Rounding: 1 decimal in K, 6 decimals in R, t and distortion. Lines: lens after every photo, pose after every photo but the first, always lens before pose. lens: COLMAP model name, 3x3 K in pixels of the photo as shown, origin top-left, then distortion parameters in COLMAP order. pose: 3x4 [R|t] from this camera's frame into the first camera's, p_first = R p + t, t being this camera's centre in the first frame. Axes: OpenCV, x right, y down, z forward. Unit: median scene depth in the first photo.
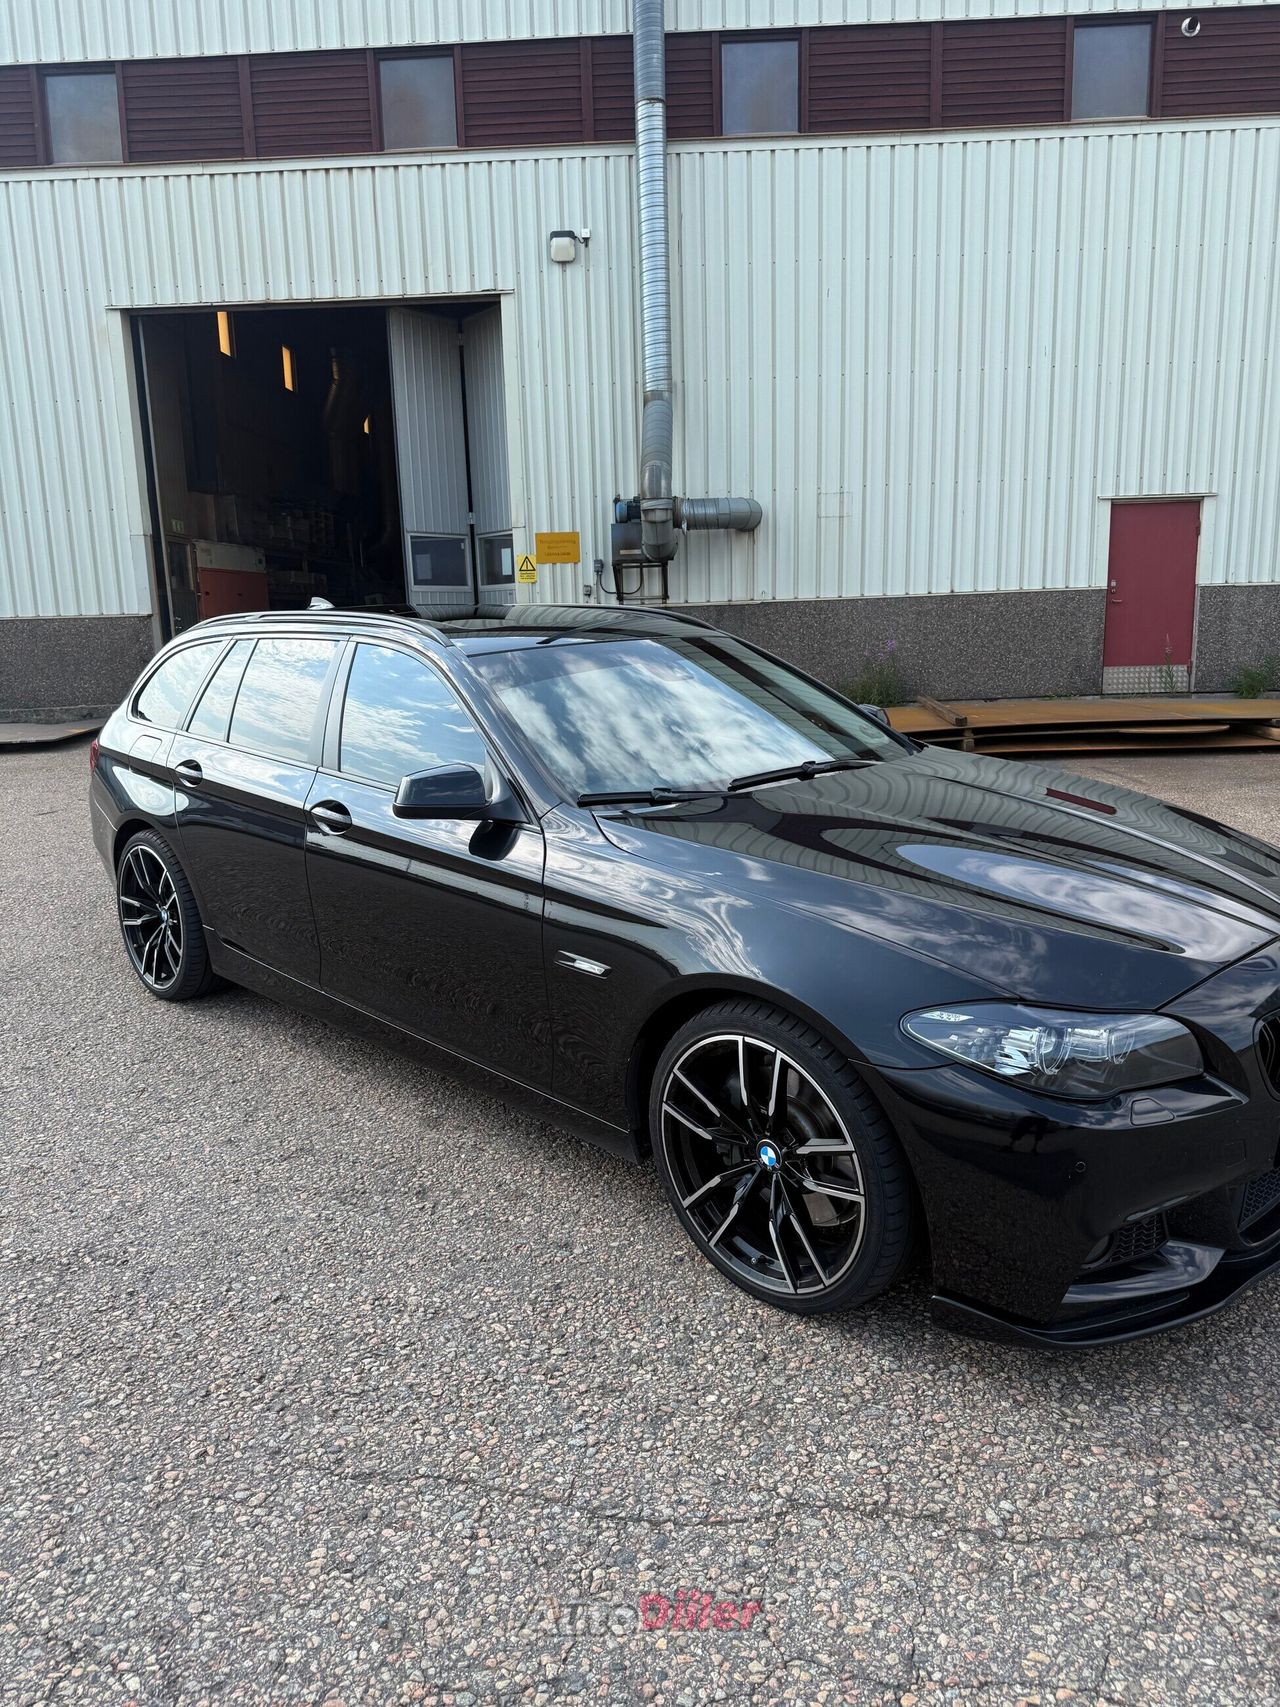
lens RADIAL K [[1137.3, 0, 630.7], [0, 1137.3, 842.1], [0, 0, 1]] dist [-0.001450, 0.018699]
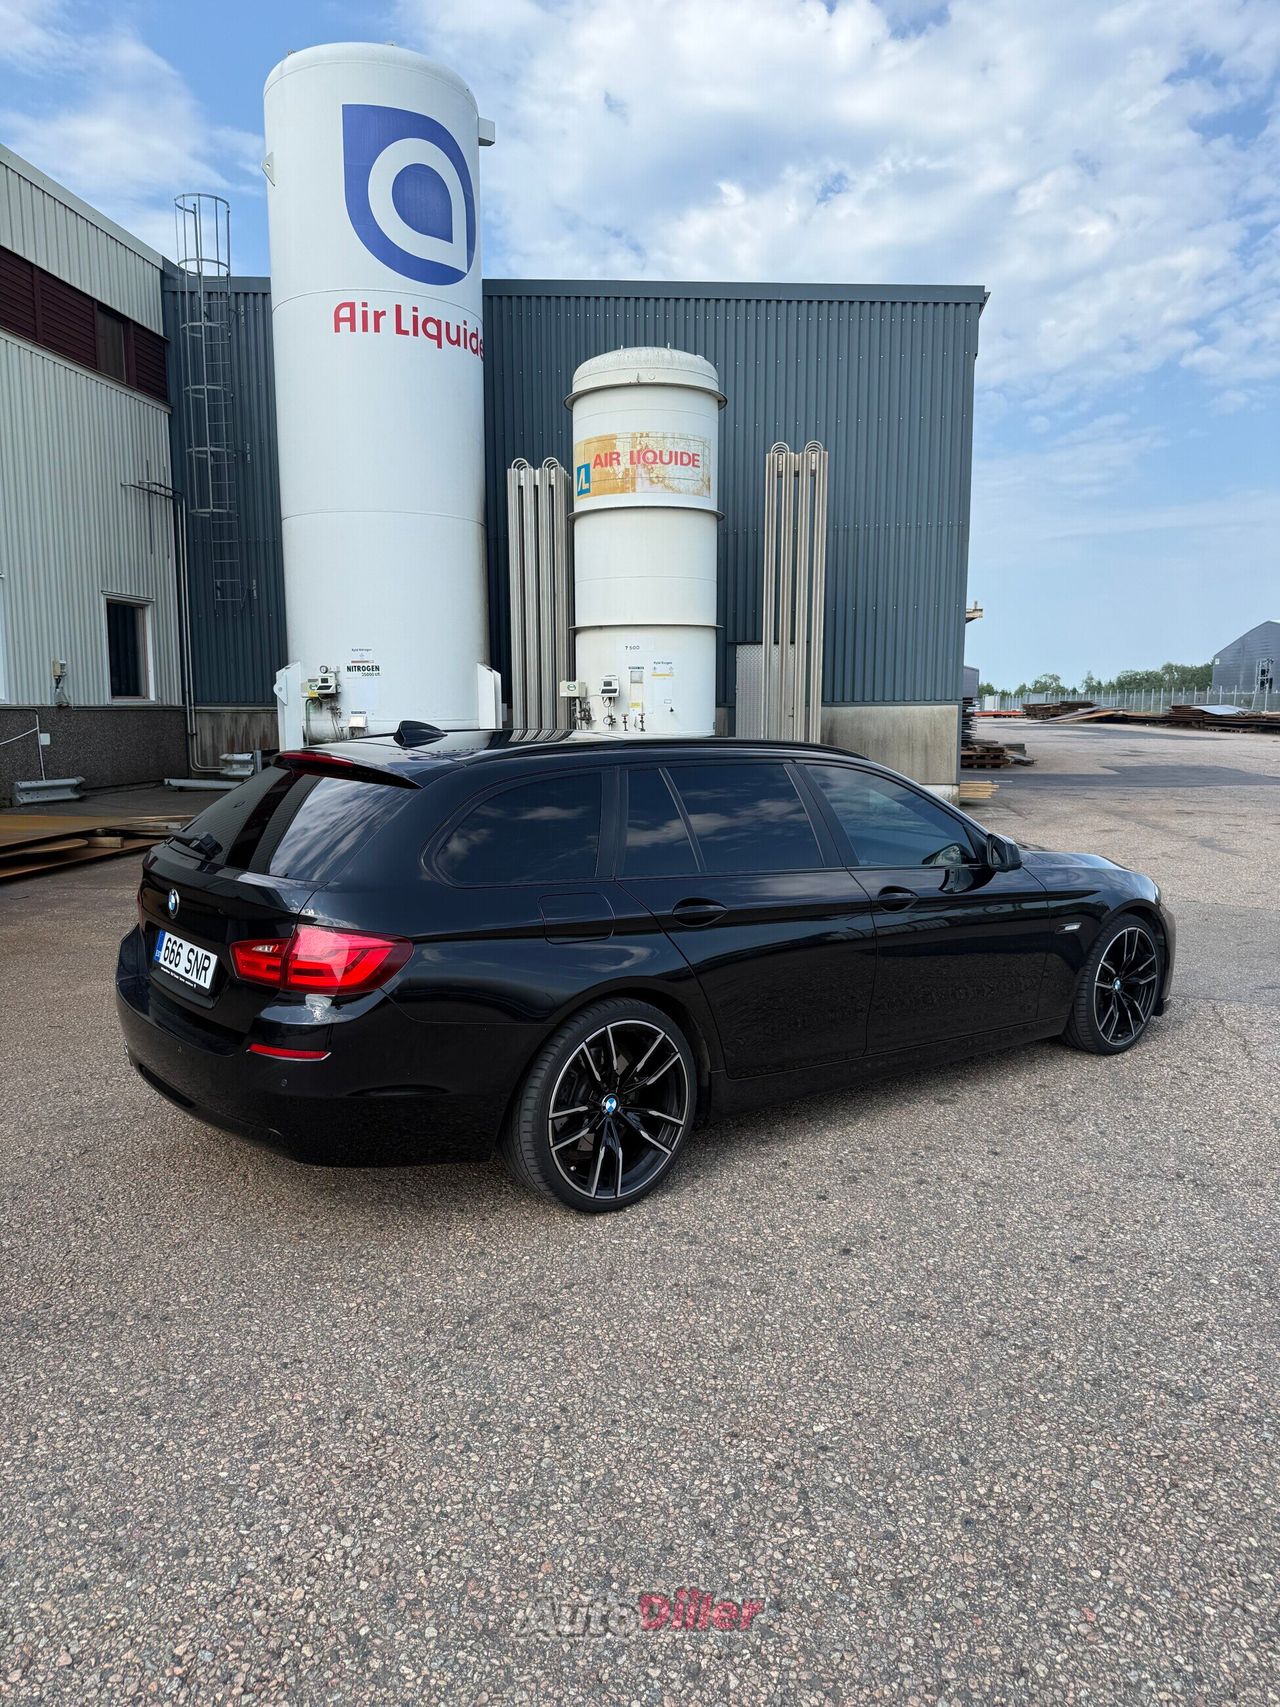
lens RADIAL K [[1186.7, 0, 638.9], [0, 1186.7, 858.3], [0, 0, 1]] dist [0.004977, 0.023255]
pose [[0.126160, -0.110617, 0.985823, -1.298554], [0.173238, 0.980950, 0.087901, -0.188702], [-0.976766, 0.159692, 0.142920, 0.895499]]
